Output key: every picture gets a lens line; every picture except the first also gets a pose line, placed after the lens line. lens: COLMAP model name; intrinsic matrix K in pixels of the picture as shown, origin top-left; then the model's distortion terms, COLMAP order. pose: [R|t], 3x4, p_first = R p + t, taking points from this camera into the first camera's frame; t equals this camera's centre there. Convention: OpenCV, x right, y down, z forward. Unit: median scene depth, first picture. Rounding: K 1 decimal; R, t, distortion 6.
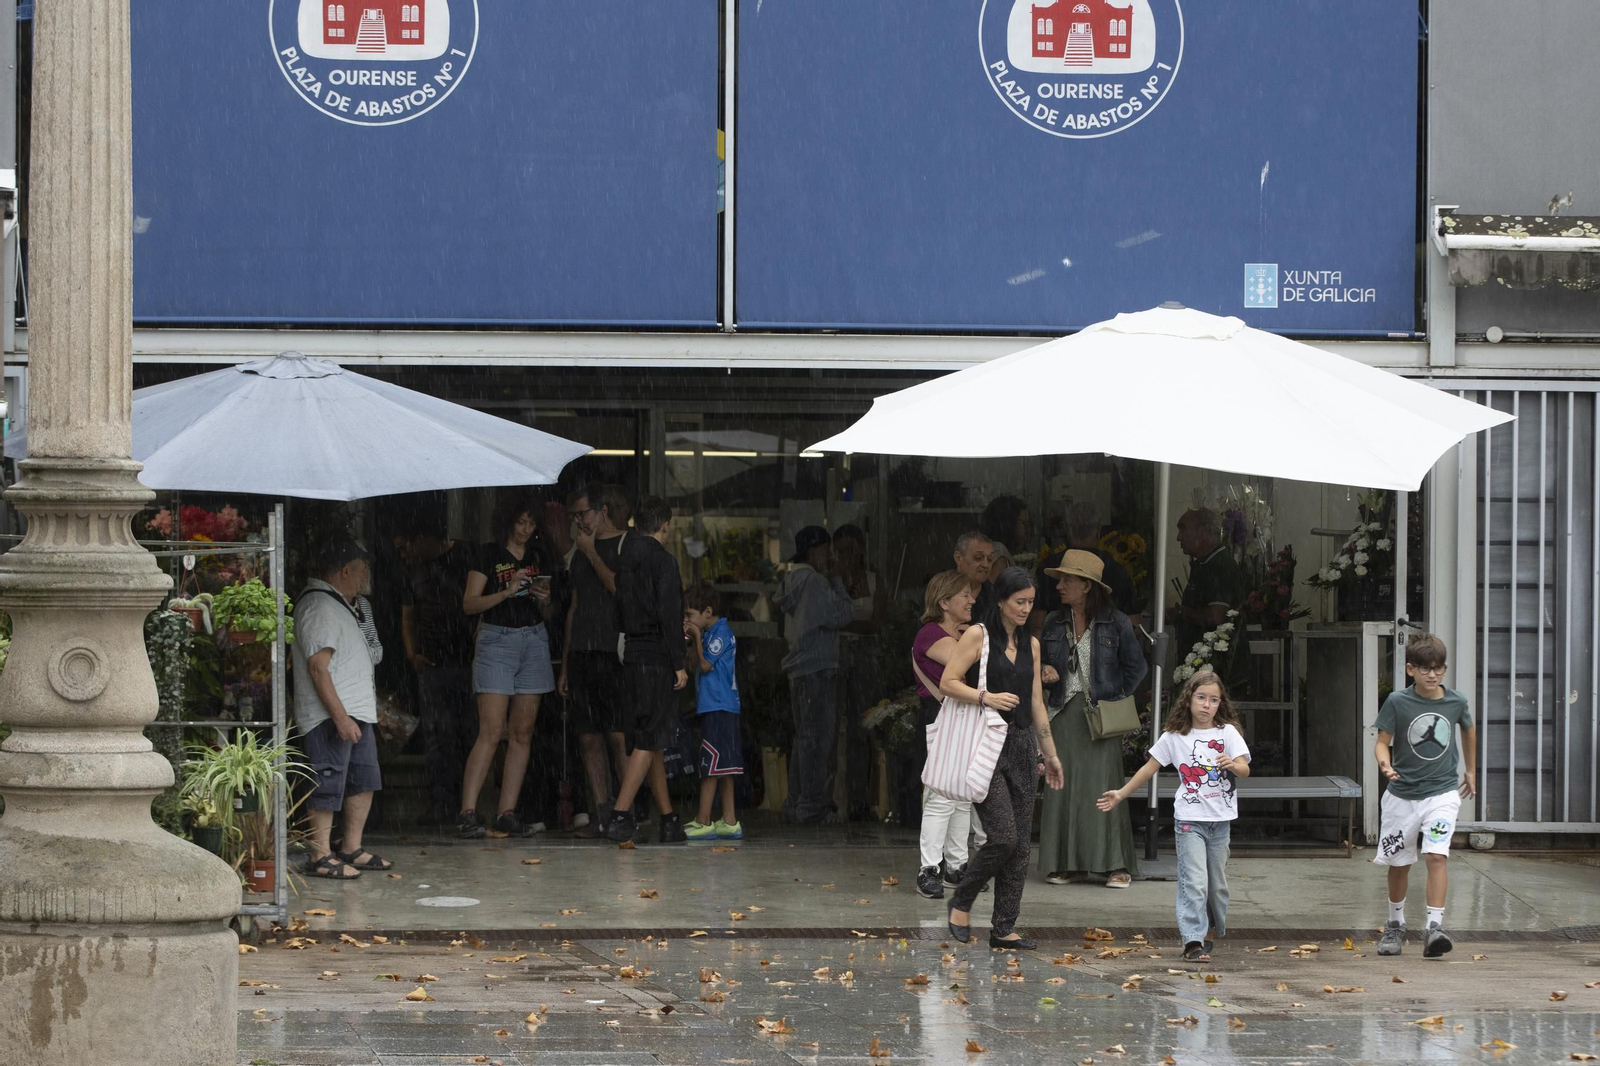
lens RADIAL K [[7667.0, 0, 800.5], [0, 7667.0, 536.4], [0, 0, 1]] dist [0.031692, 0.000000]
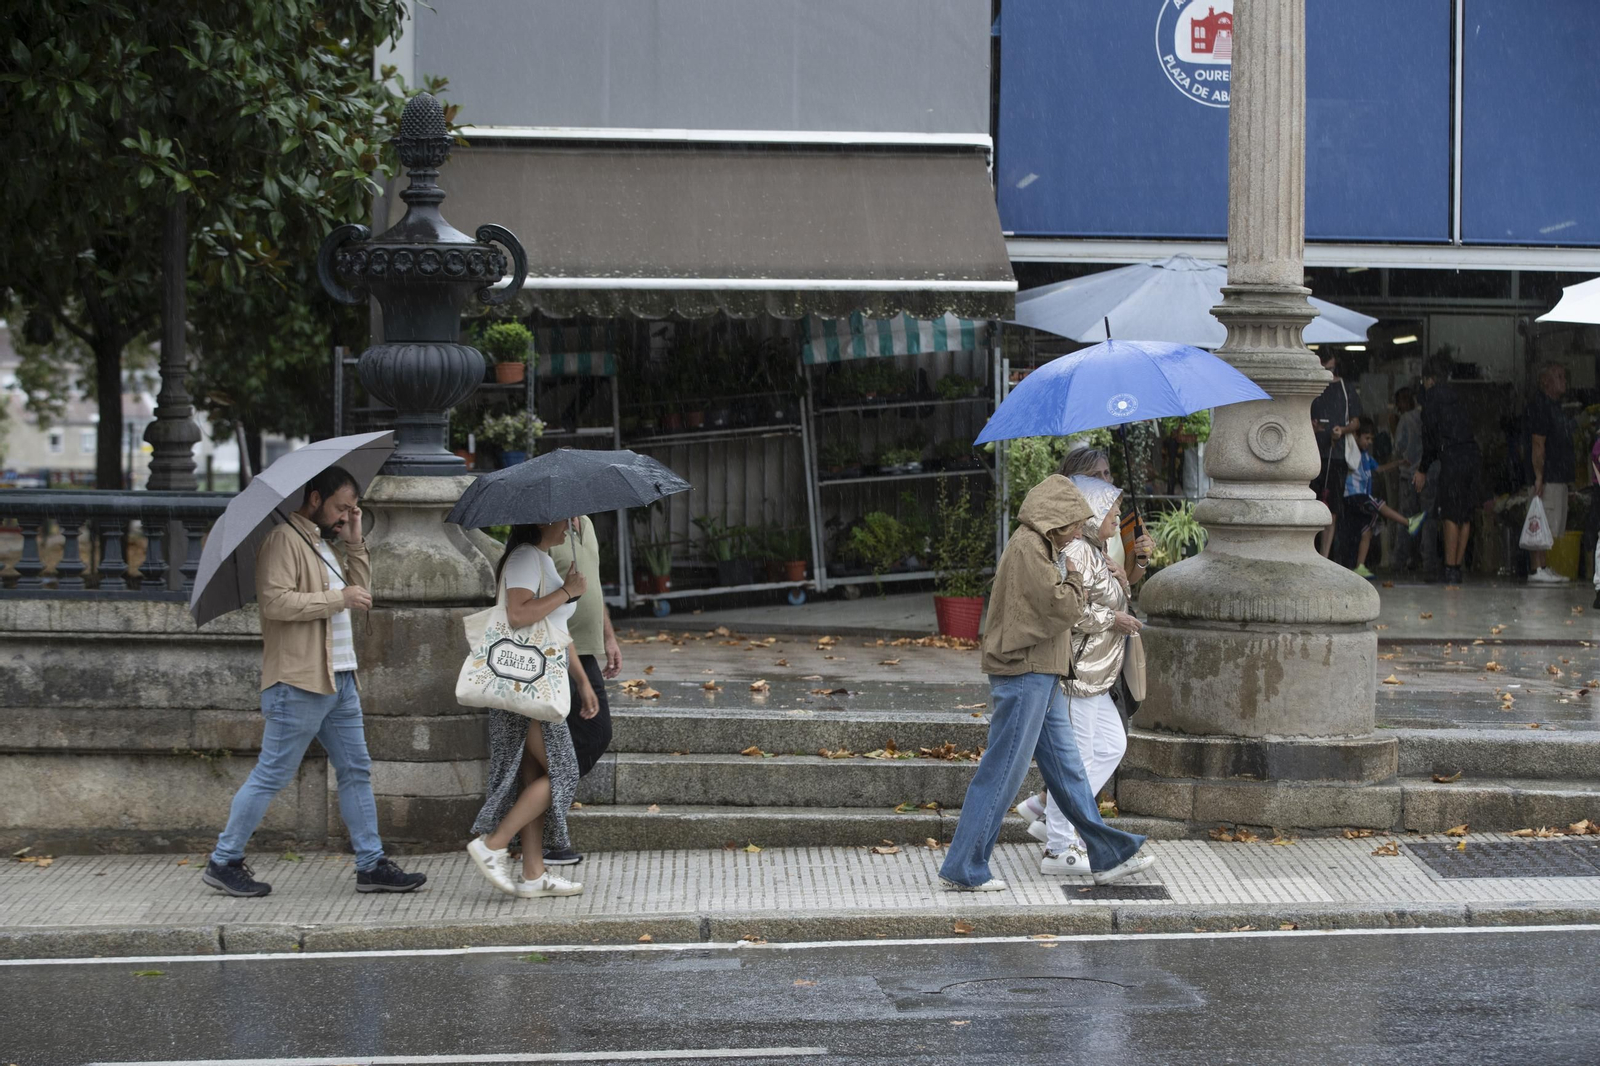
lens RADIAL K [[4369.8, 0, 799.7], [0, 4369.8, 530.5], [0, 0, 1]] dist [-0.162936, 0.000000]
pose [[0.997254, 0.009600, -0.073433, -0.120224], [-0.007839, 0.999675, 0.024242, 0.015540], [0.073642, -0.023600, 0.997005, 0.216410]]
